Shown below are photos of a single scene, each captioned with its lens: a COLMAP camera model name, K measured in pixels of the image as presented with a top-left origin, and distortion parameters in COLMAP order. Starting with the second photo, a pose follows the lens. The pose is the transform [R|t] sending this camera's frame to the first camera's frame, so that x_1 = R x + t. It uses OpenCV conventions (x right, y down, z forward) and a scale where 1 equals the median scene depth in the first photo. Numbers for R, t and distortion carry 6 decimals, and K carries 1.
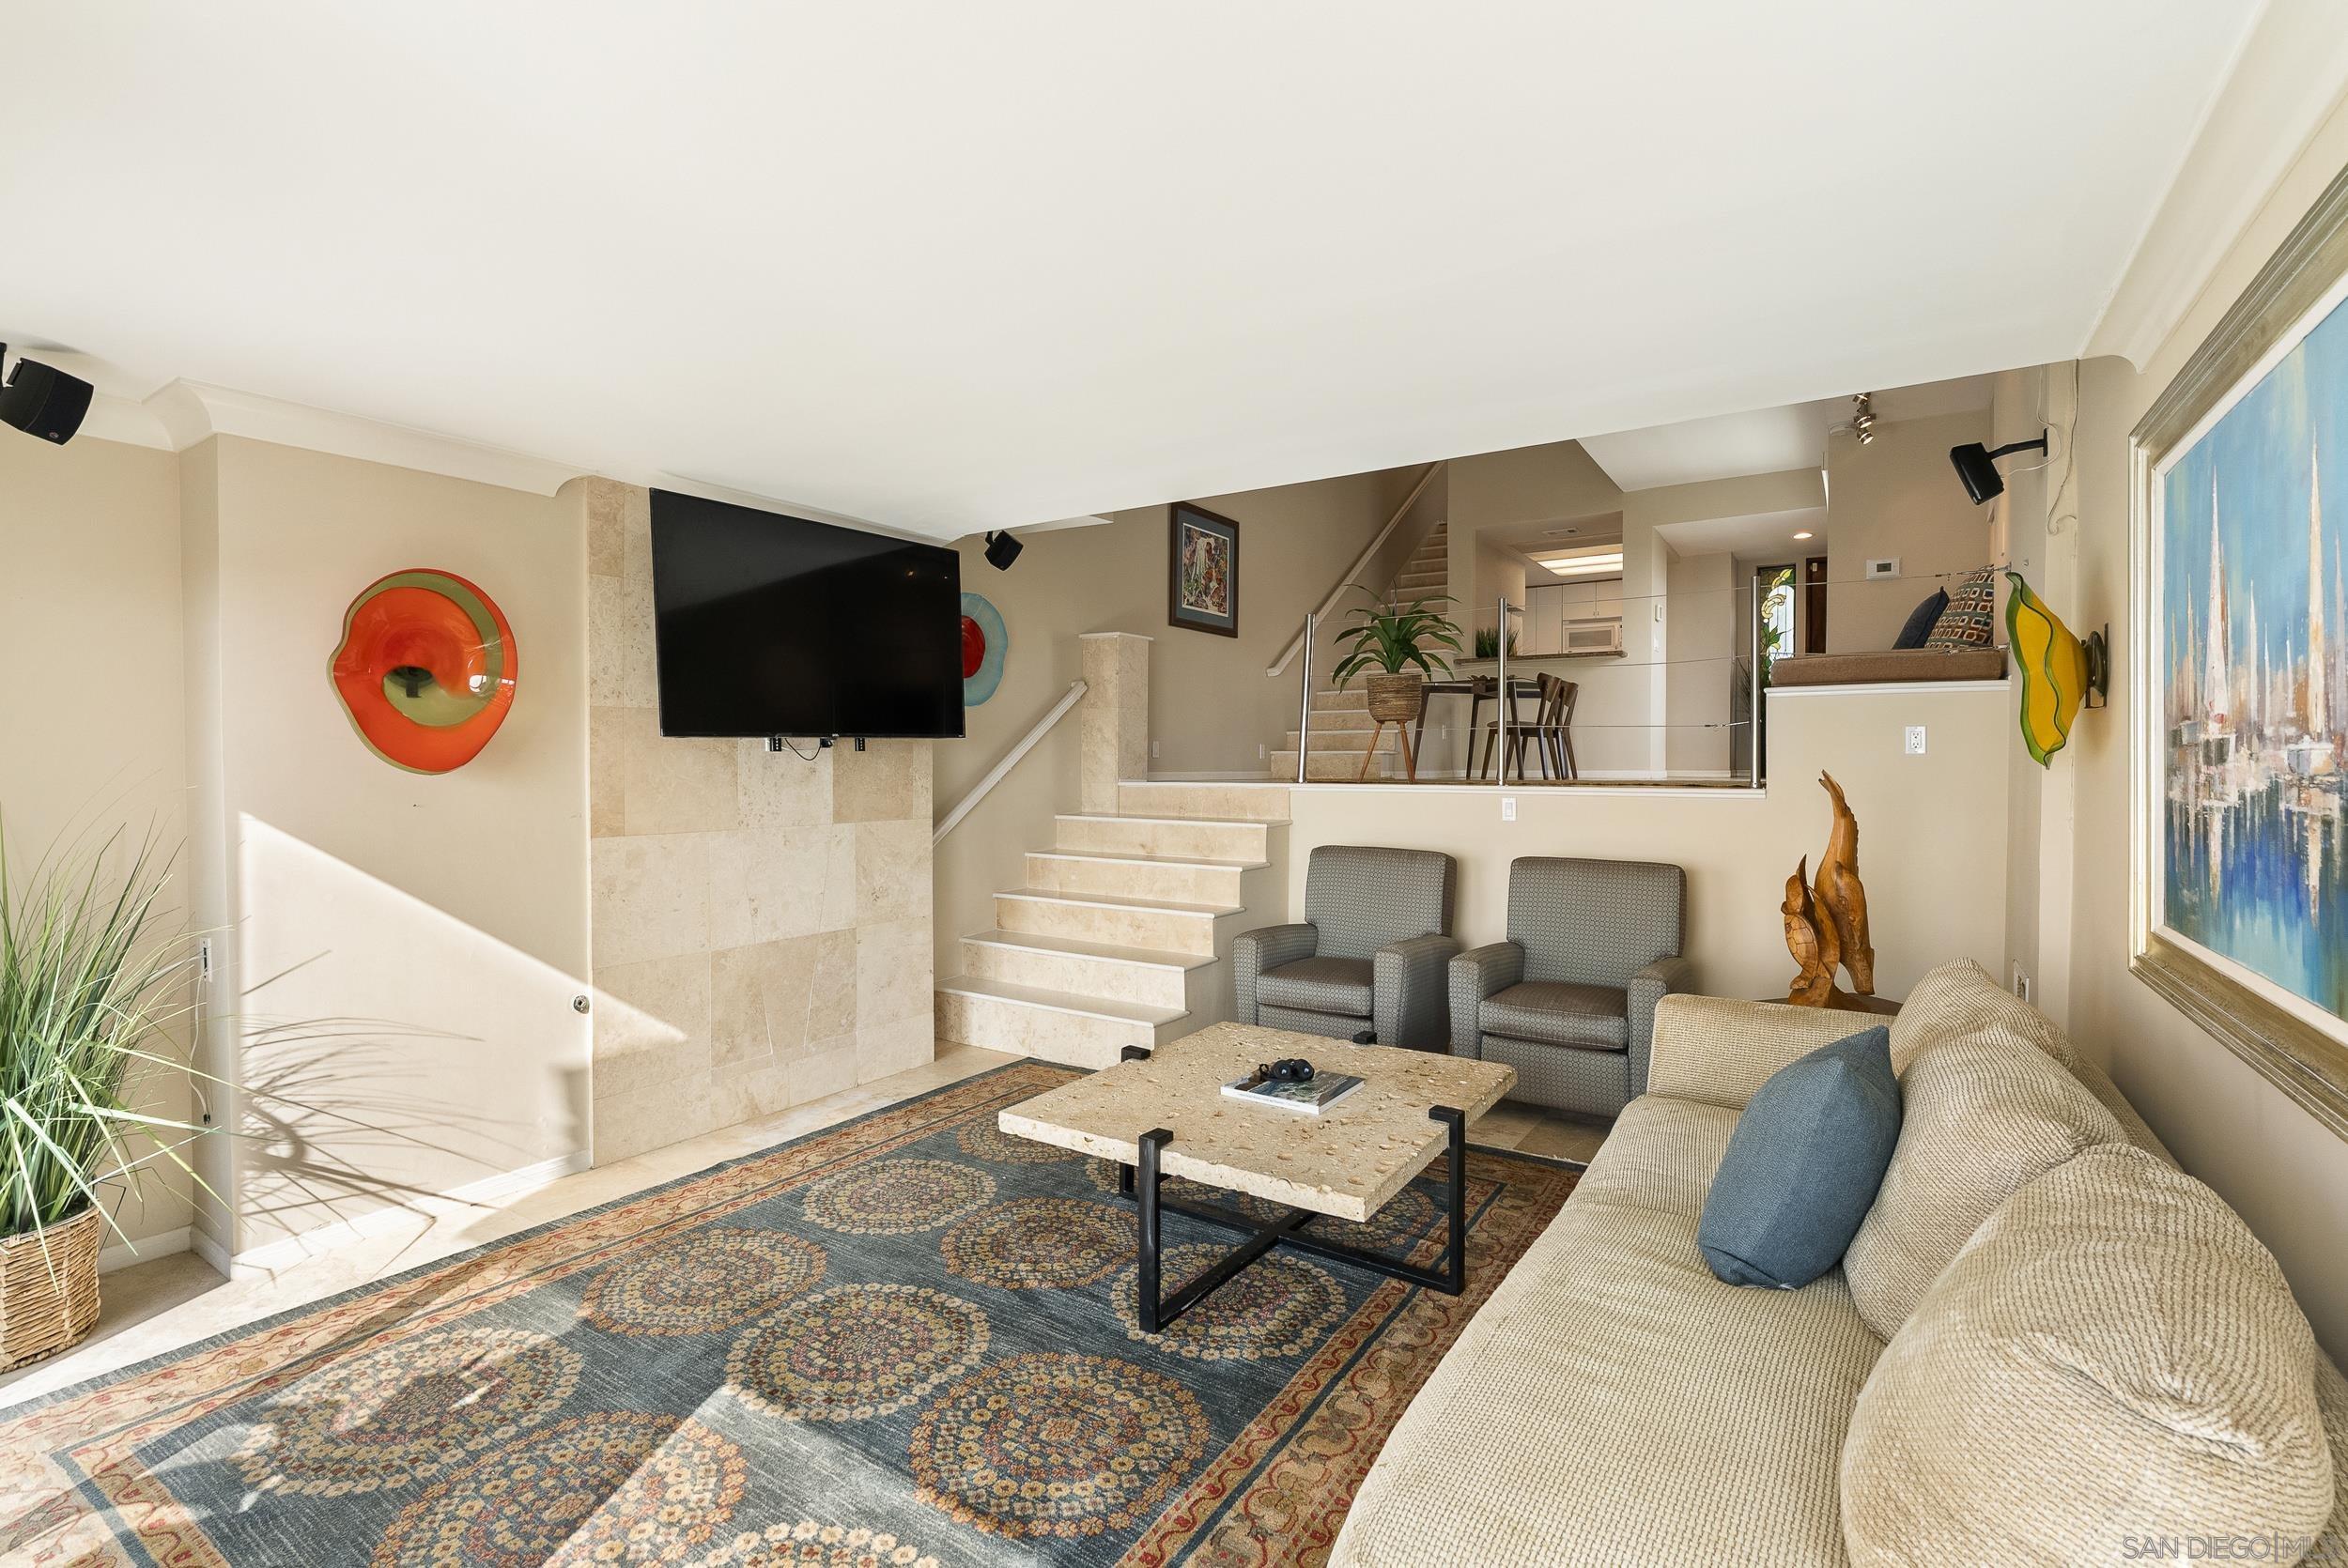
lens RADIAL K [[1074.8, 0, 1171.1], [0, 1074.8, 762.3], [0, 0, 1]] dist [-0.000954, -0.000130]
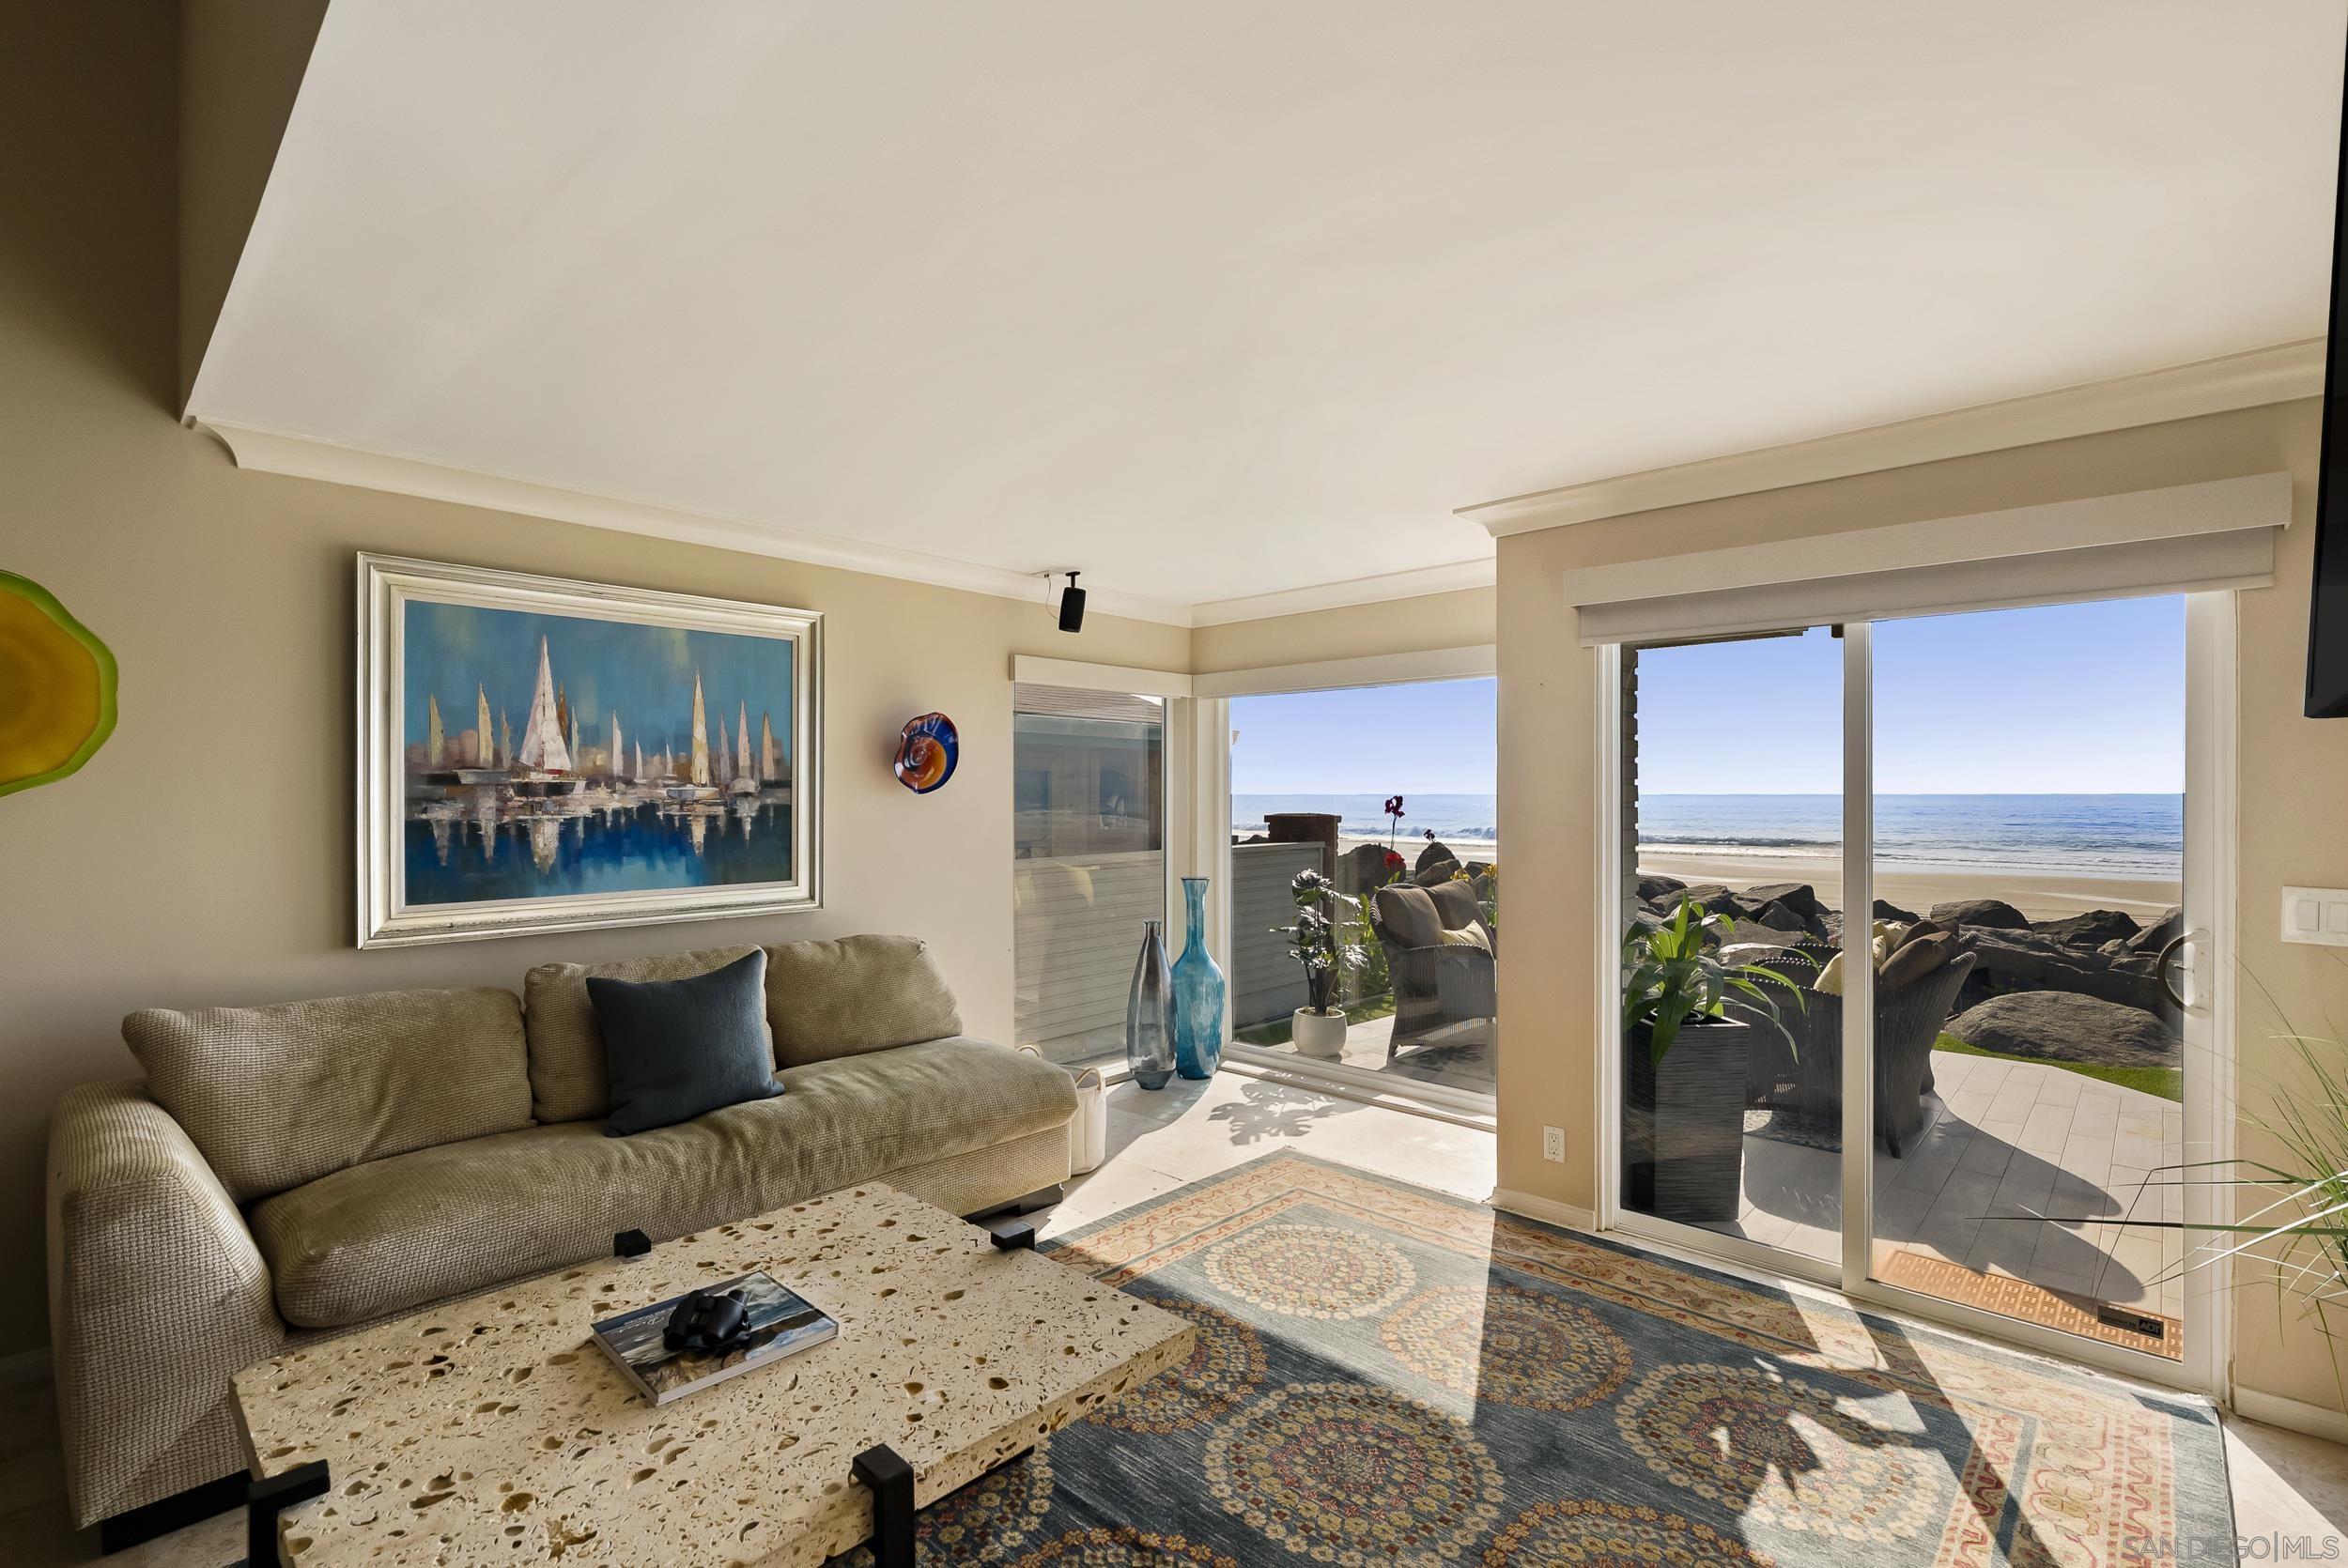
lens RADIAL K [[1074.8, 0, 1169.5], [0, 1074.8, 787.6], [0, 0, 1]] dist [-0.000954, -0.000130]
pose [[-0.986098, -0.004316, 0.166109, -0.321562], [-0.002348, 0.999925, 0.012044, -0.019668], [-0.166149, 0.011487, -0.986034, 2.116509]]
